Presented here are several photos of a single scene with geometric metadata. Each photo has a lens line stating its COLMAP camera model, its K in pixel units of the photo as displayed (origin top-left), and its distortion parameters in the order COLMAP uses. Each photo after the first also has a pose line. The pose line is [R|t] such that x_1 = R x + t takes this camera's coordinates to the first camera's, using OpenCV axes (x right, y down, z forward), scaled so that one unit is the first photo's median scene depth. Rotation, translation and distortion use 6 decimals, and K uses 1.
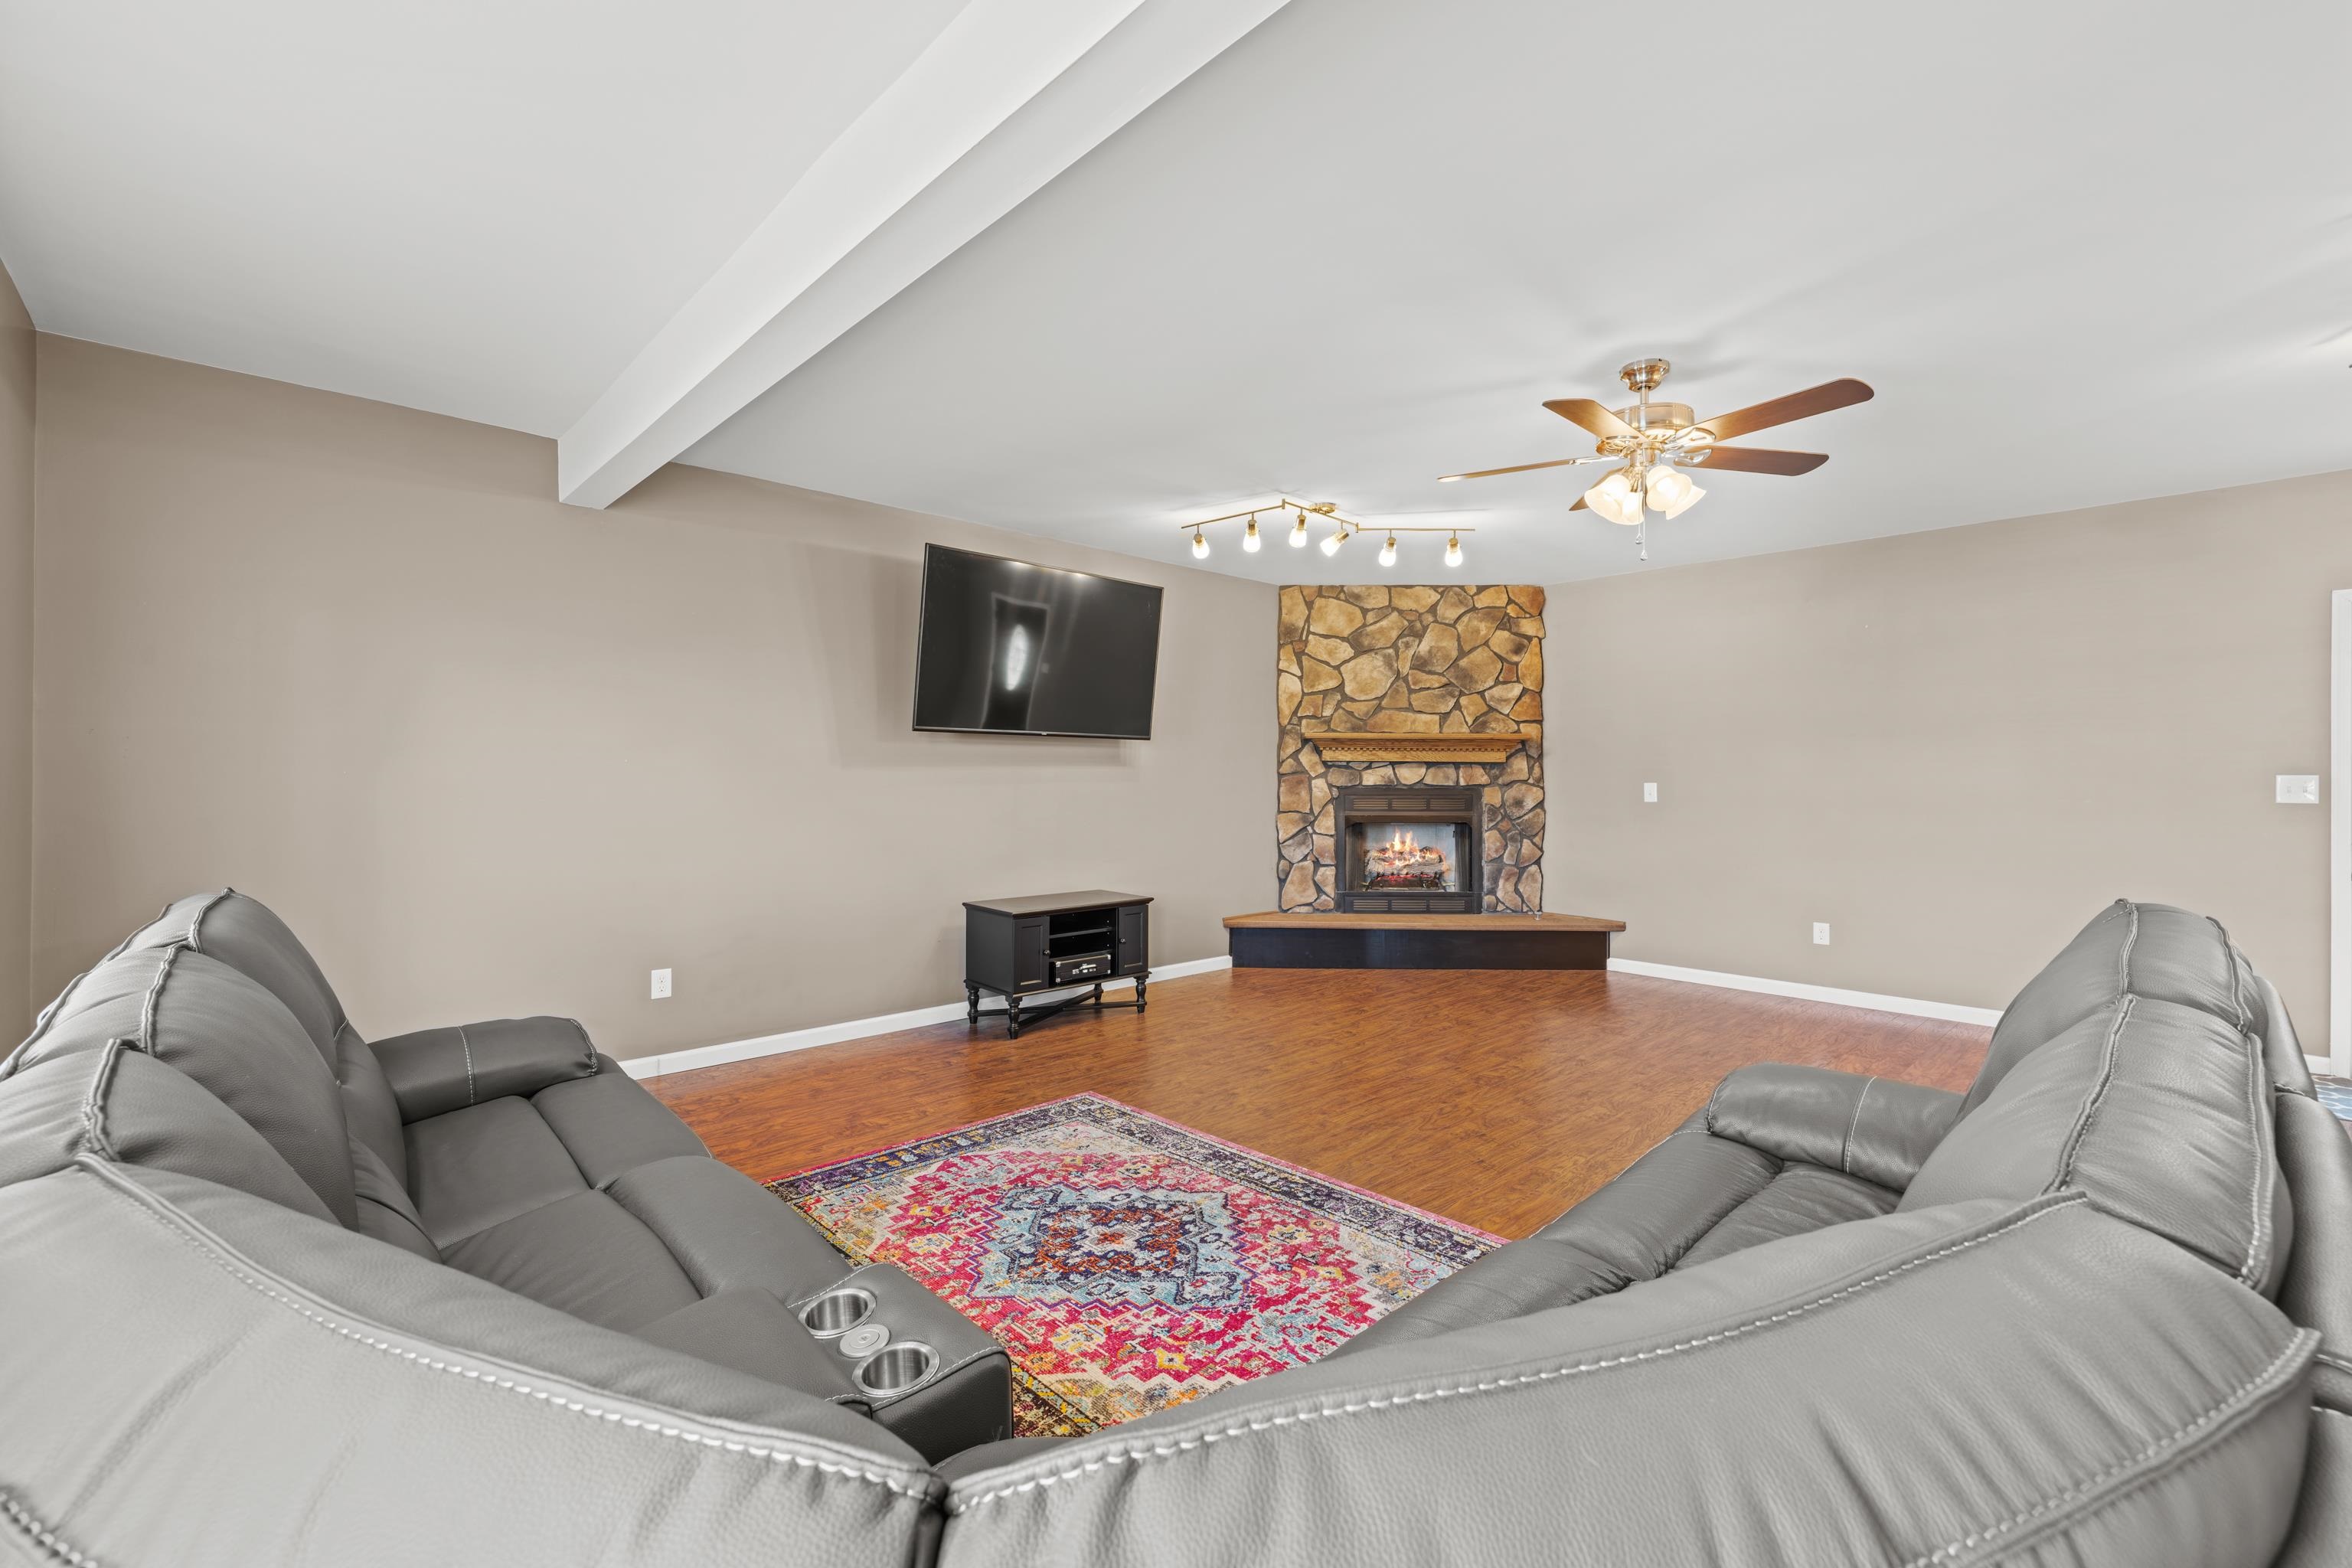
lens RADIAL K [[981.4, 0, 1175.9], [0, 981.4, 776.1], [0, 0, 1]] dist [0.000183, 0.000200]
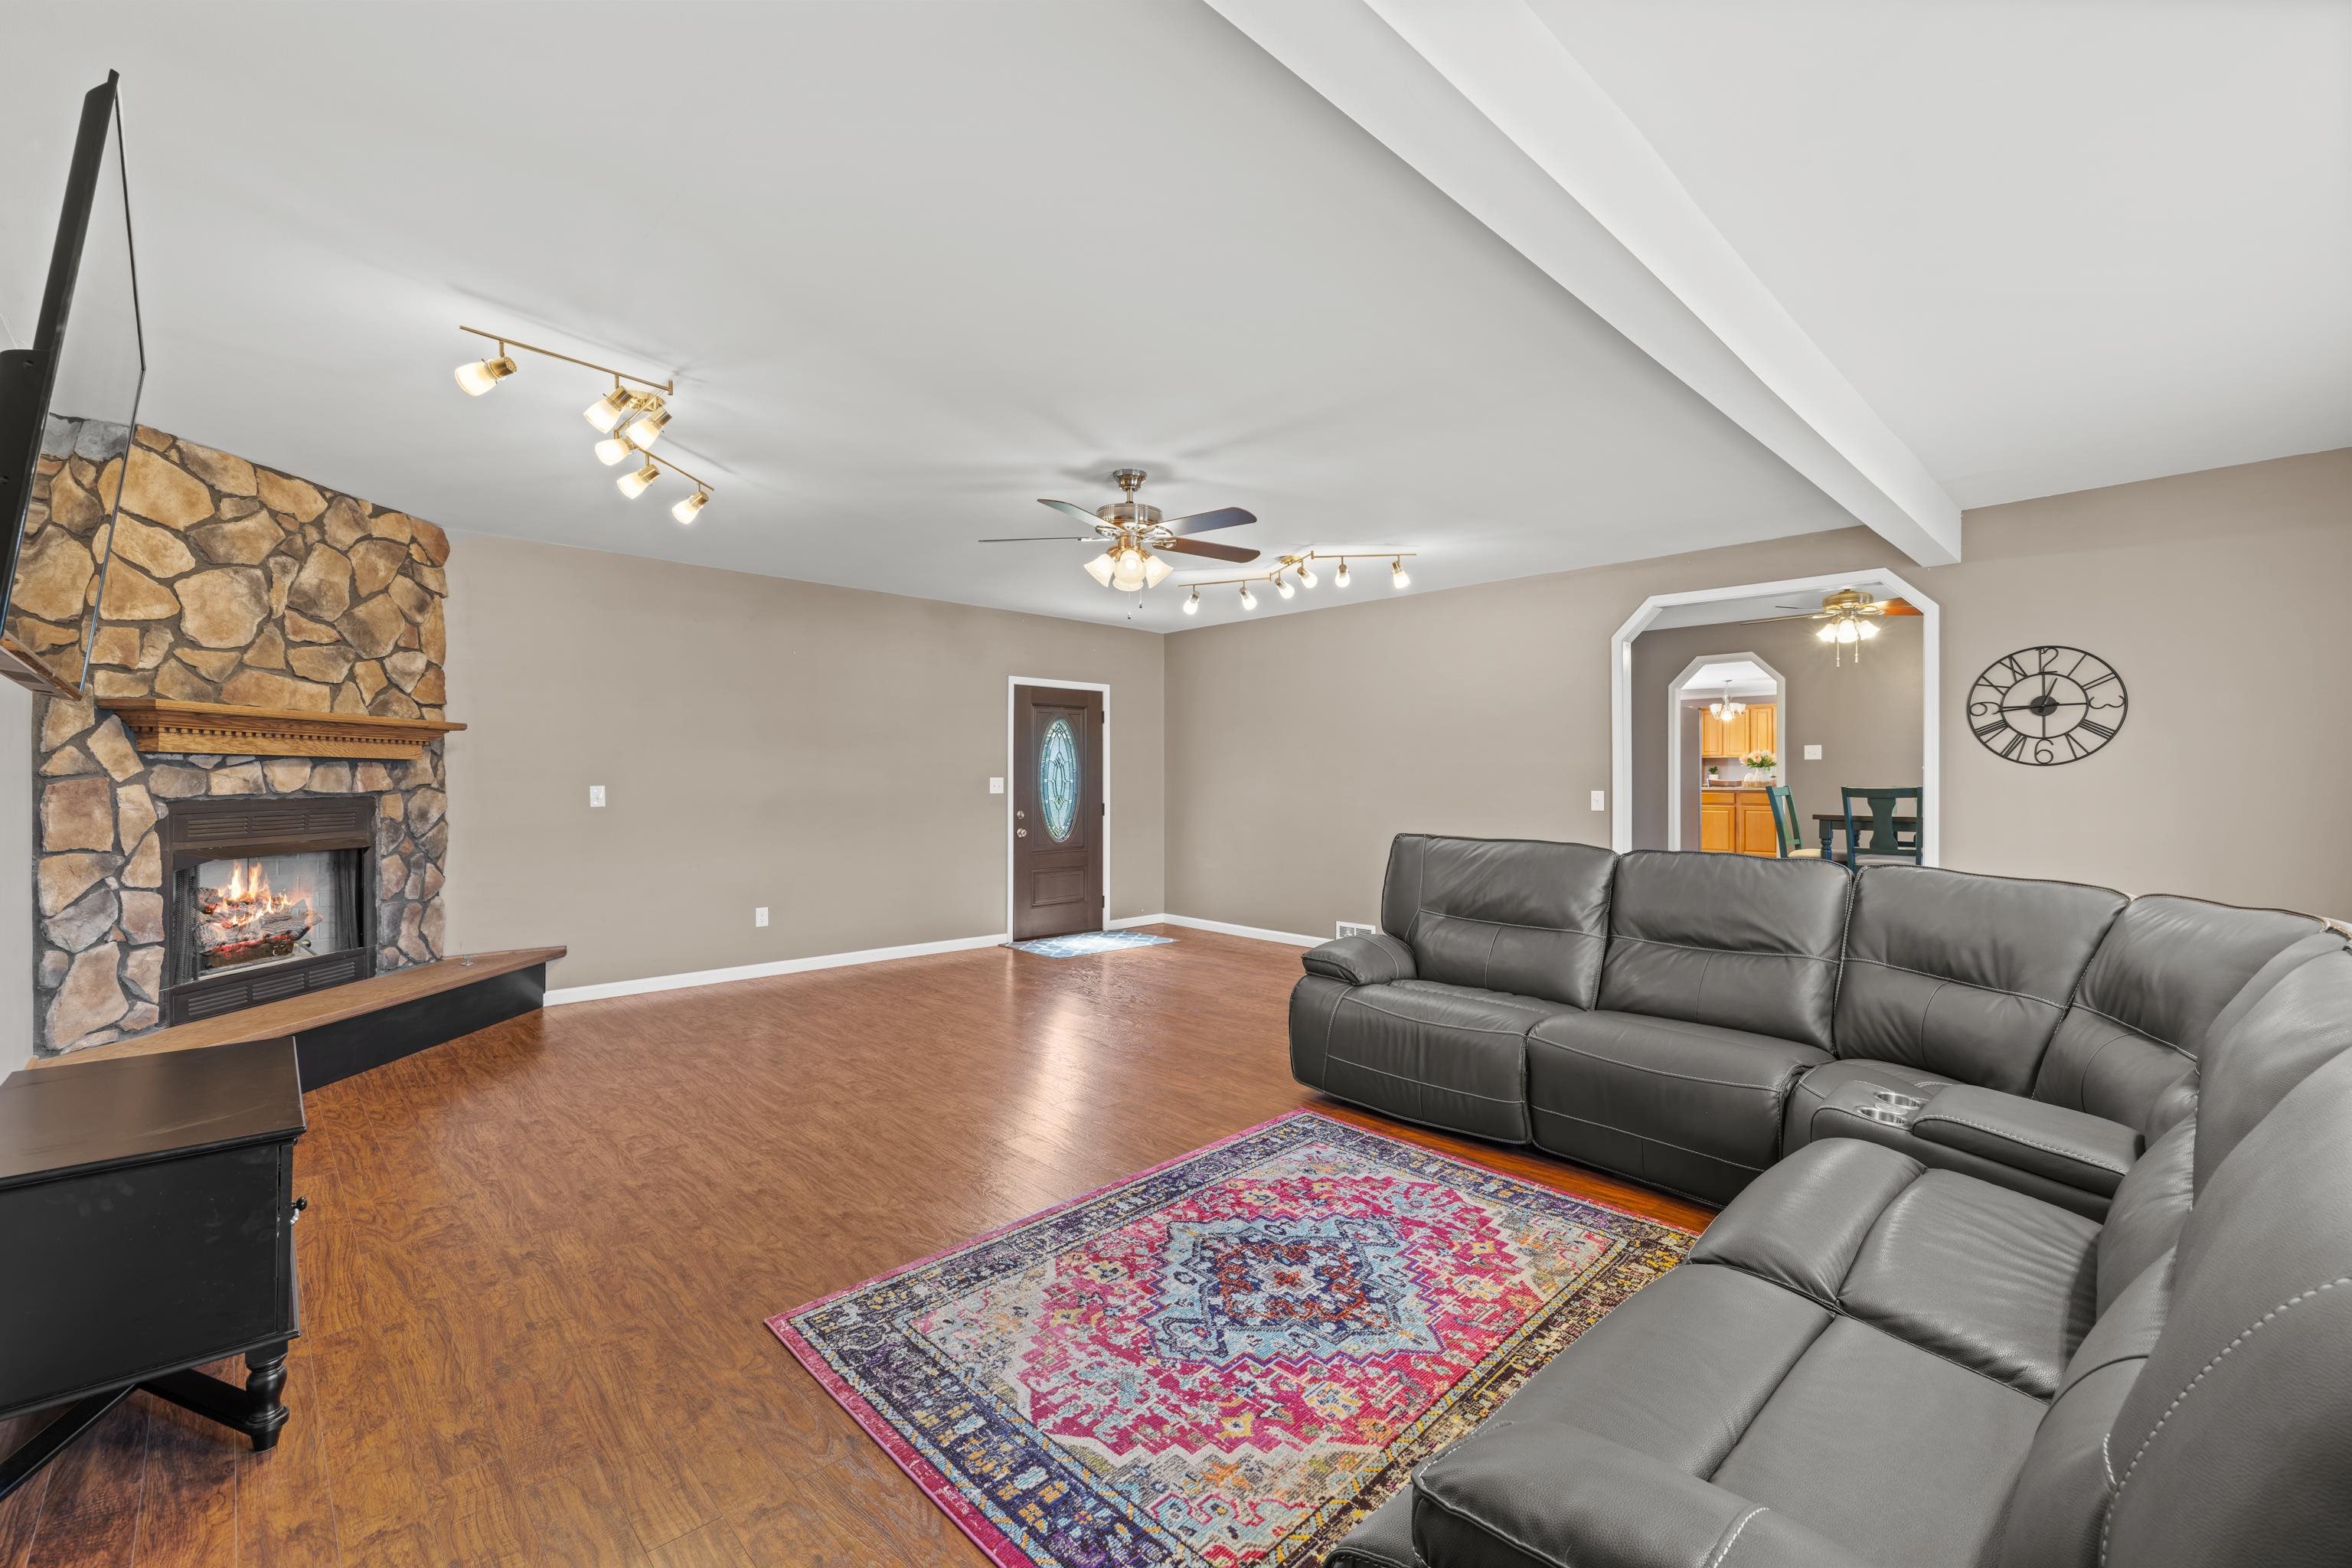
lens RADIAL K [[981.4, 0, 1175.9], [0, 981.4, 776.1], [0, 0, 1]] dist [0.000183, 0.000200]
pose [[-0.013376, -0.001917, 0.999909, -0.395882], [-0.002118, 0.999996, 0.001889, -0.004491], [-0.999908, -0.002093, -0.013380, 0.442903]]
